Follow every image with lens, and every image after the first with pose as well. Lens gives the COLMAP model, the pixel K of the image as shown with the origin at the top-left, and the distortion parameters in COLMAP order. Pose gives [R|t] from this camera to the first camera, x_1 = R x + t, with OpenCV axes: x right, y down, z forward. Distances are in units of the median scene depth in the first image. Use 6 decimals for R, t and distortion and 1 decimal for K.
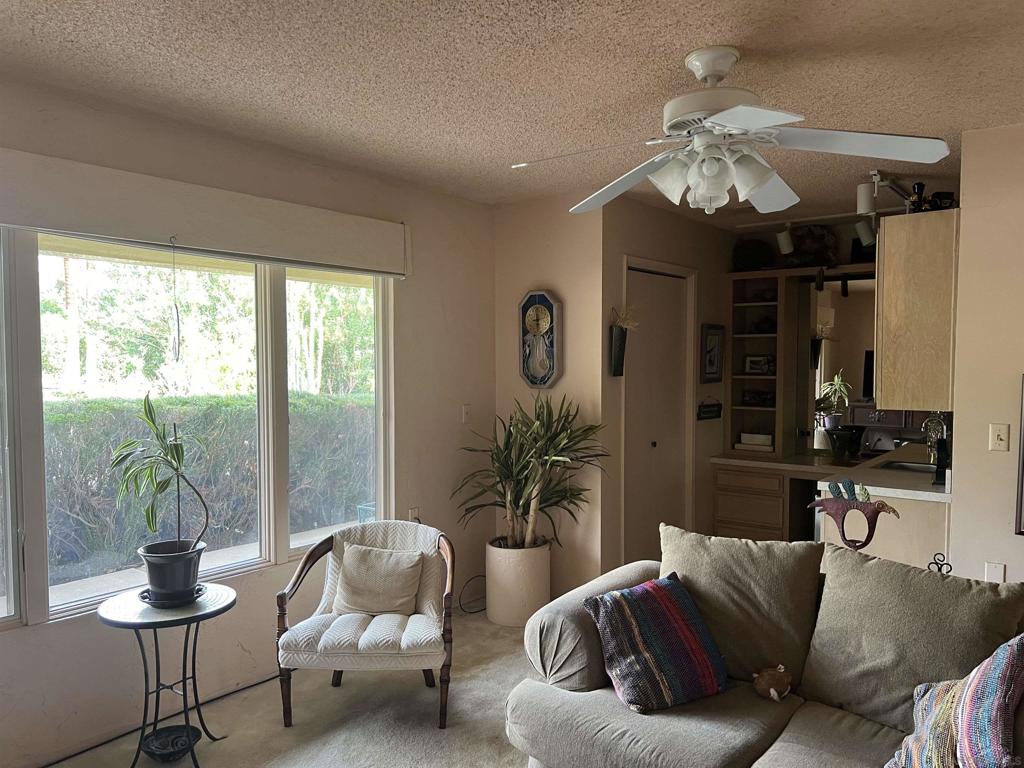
lens RADIAL K [[761.5, 0, 511.1], [0, 761.5, 393.7], [0, 0, 1]] dist [0.064177, -0.078767]
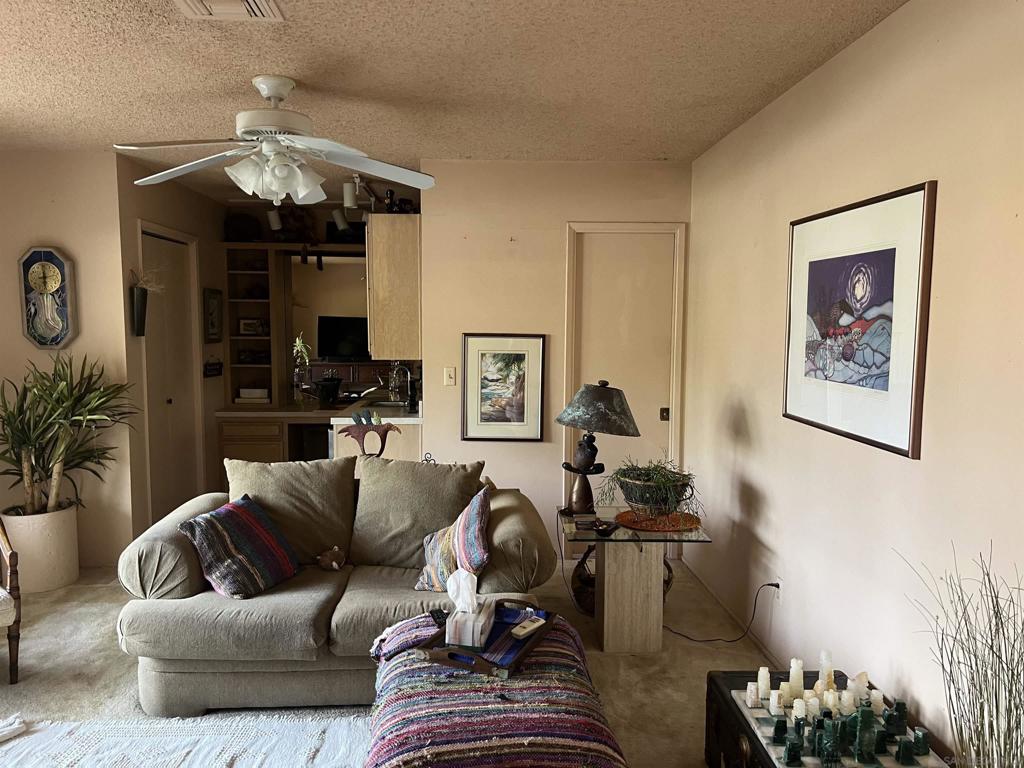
lens RADIAL K [[761.9, 0, 512.0], [0, 761.9, 384.0], [0, 0, 1]] dist [0.065173, -0.101757]
pose [[0.759311, -0.044210, 0.649224, -0.211258], [0.022721, 0.998882, 0.041446, 0.013780], [-0.650331, -0.016719, 0.759467, -0.169842]]
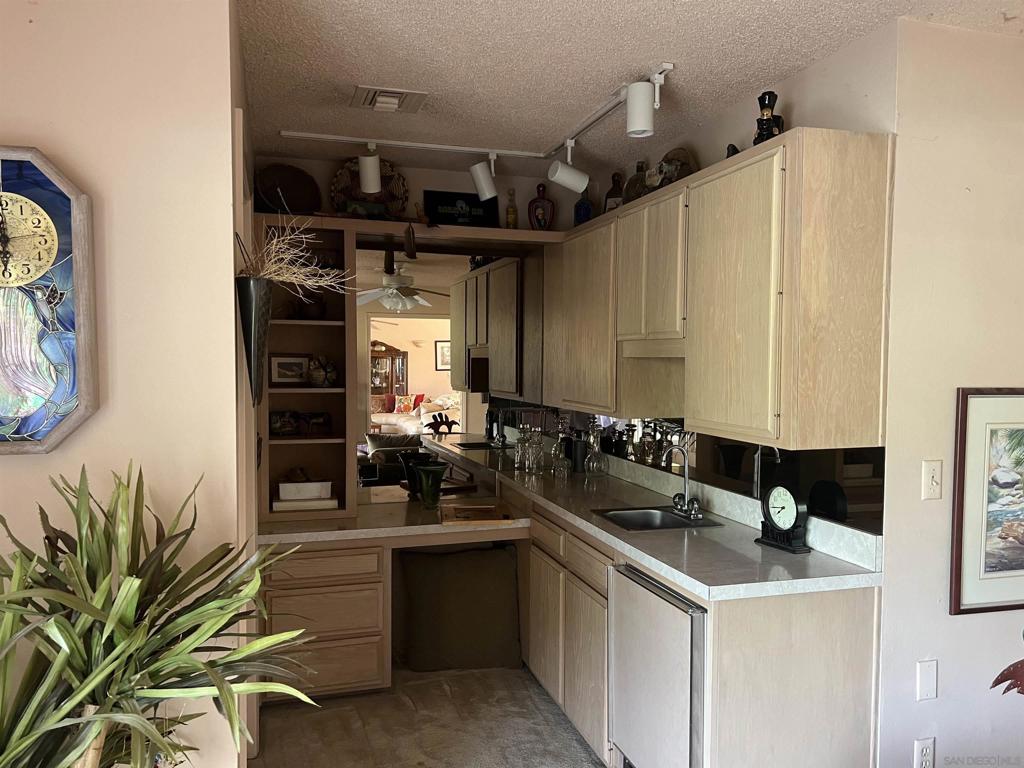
lens RADIAL K [[774.3, 0, 509.5], [0, 774.3, 395.9], [0, 0, 1]] dist [0.063027, -0.077149]
pose [[0.590108, -0.033608, 0.806624, -0.150443], [0.030198, 0.999353, 0.019545, -0.042577], [-0.806759, 0.012825, 0.590741, 0.868646]]
